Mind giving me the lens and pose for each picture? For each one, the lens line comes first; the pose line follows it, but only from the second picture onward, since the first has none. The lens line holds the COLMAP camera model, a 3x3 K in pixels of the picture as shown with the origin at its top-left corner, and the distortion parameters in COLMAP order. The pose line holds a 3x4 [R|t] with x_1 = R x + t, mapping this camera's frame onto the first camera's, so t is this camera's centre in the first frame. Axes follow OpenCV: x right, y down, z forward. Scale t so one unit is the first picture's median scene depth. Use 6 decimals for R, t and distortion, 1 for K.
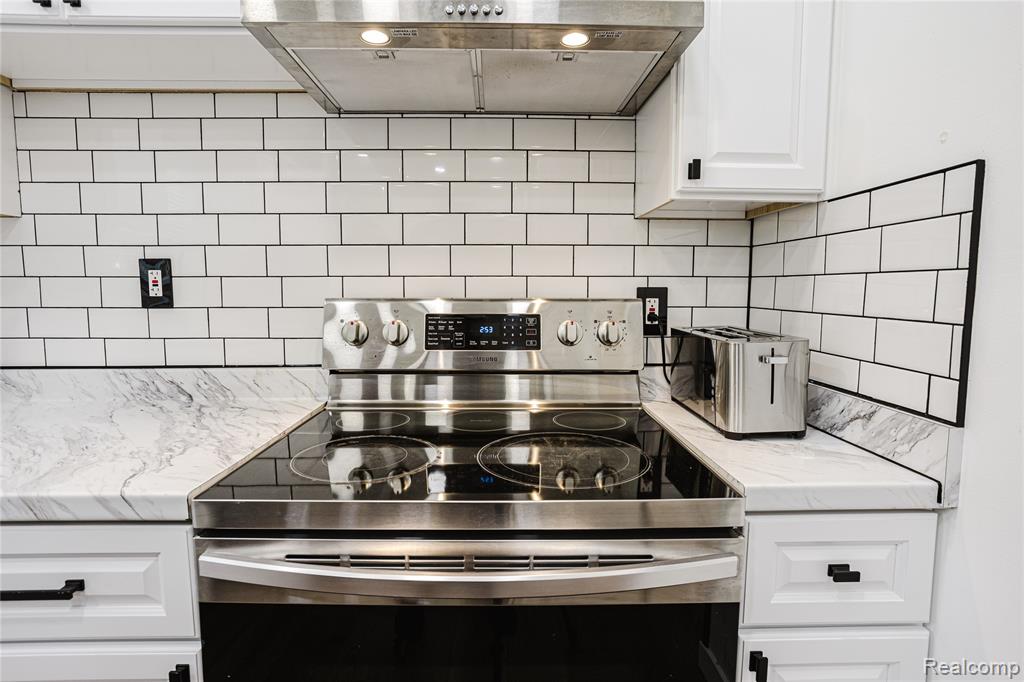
lens RADIAL K [[522.6, 0, 508.1], [0, 522.6, 335.4], [0, 0, 1]] dist [-0.061908, 0.032715]
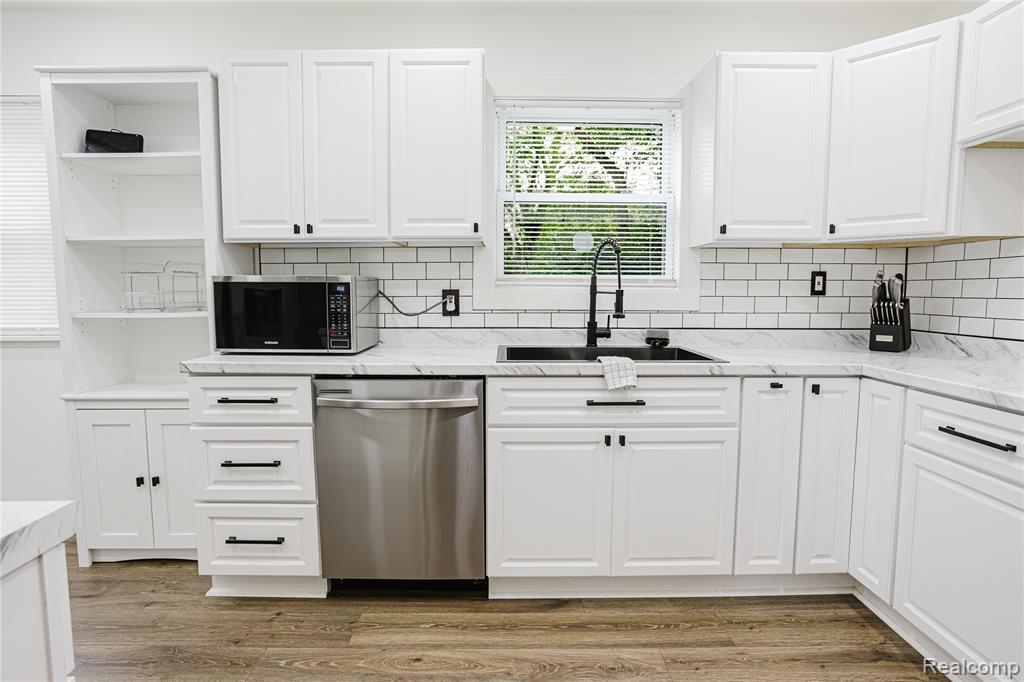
lens RADIAL K [[522.6, 0, 508.1], [0, 522.6, 335.4], [0, 0, 1]] dist [-0.061908, 0.032715]
pose [[-0.015856, 0.084048, -0.996336, 0.526829], [-0.092713, 0.992044, 0.085161, 0.064745], [0.995567, 0.093724, -0.007937, -0.448705]]
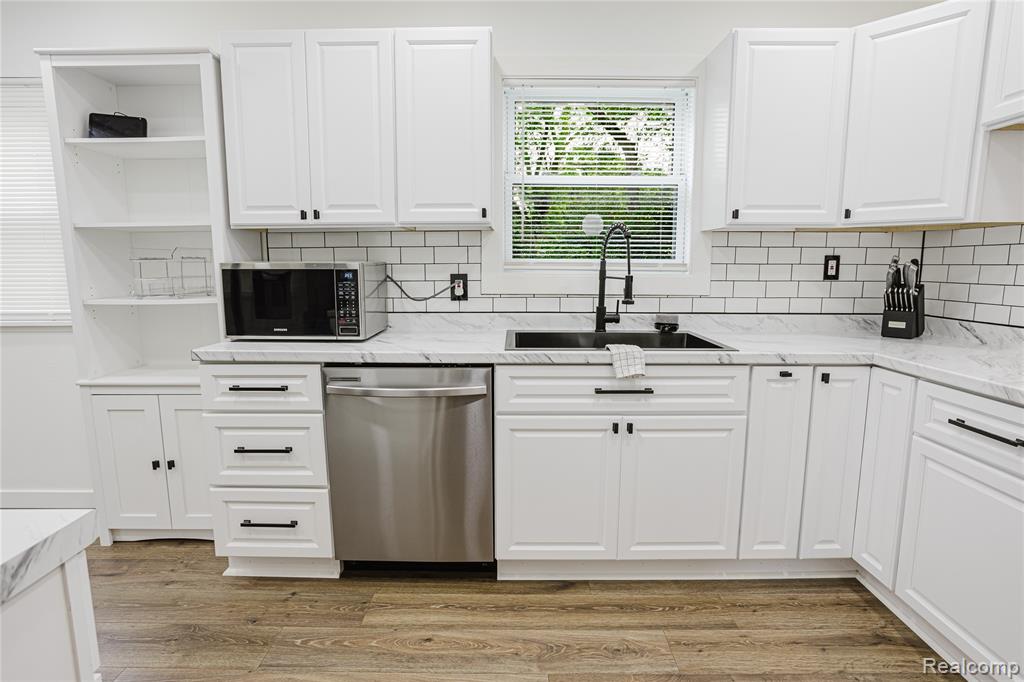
lens RADIAL K [[523.1, 0, 509.7], [0, 523.1, 337.6], [0, 0, 1]] dist [-0.061974, 0.032666]
pose [[-0.029517, 0.137619, -0.990045, 0.520888], [-0.091497, 0.985947, 0.139777, 0.023819], [0.995368, 0.094712, -0.016511, -0.451576]]
